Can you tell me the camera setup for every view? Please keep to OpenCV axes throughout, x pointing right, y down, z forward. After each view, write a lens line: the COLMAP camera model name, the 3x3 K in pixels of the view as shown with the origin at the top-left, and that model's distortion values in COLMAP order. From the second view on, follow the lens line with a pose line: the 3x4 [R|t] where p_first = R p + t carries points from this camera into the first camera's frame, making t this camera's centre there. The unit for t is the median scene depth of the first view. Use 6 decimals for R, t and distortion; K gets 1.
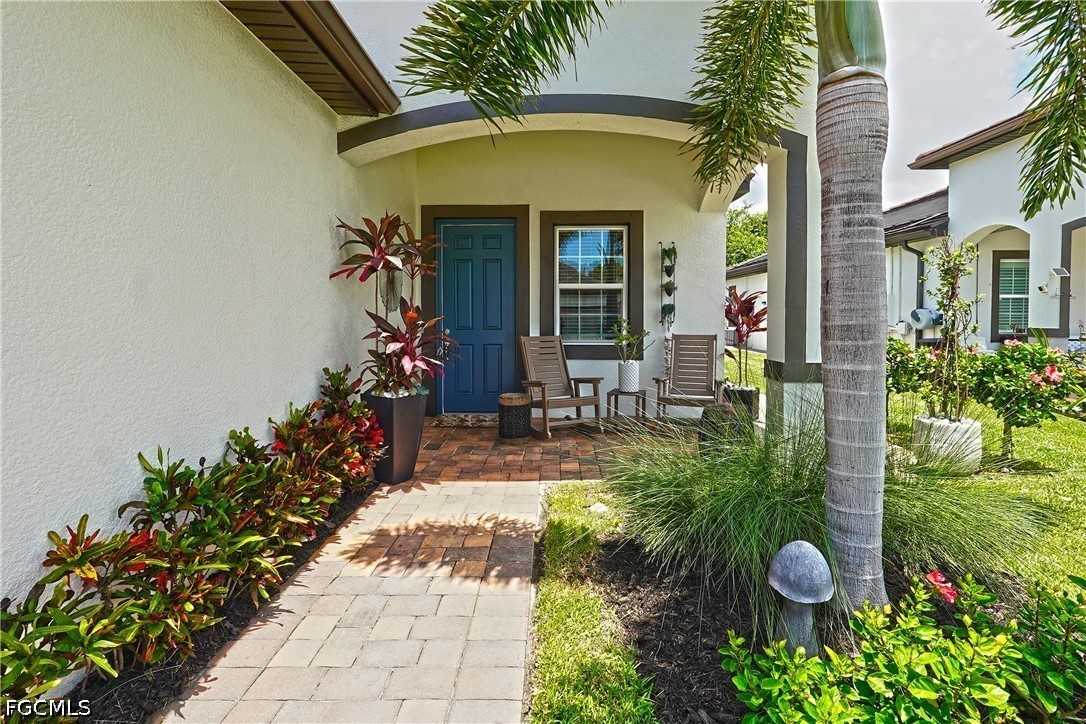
lens RADIAL K [[497.0, 0, 487.6], [0, 497.0, 312.5], [0, 0, 1]] dist [0.001621, 0.000142]
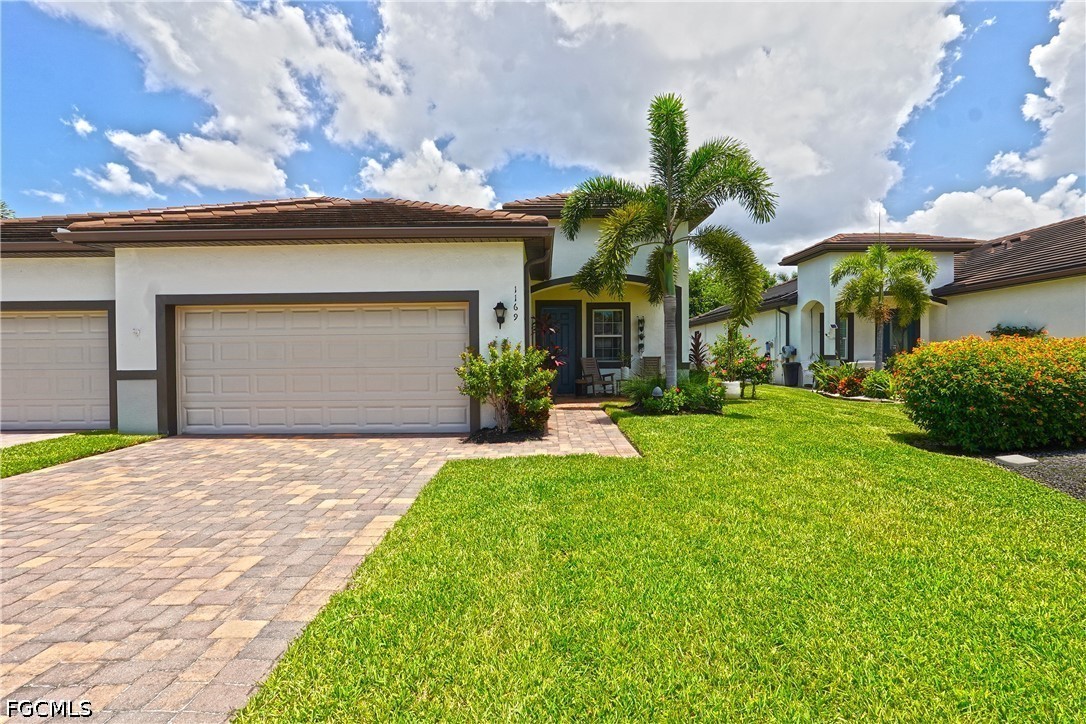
lens RADIAL K [[497.0, 0, 544.4], [0, 497.0, 362.5], [0, 0, 1]] dist [0.001621, 0.000142]
pose [[0.991377, -0.011811, 0.130506, -0.380664], [0.010149, 0.999859, 0.013389, 0.034965], [-0.130646, -0.011949, 0.991357, -1.218859]]
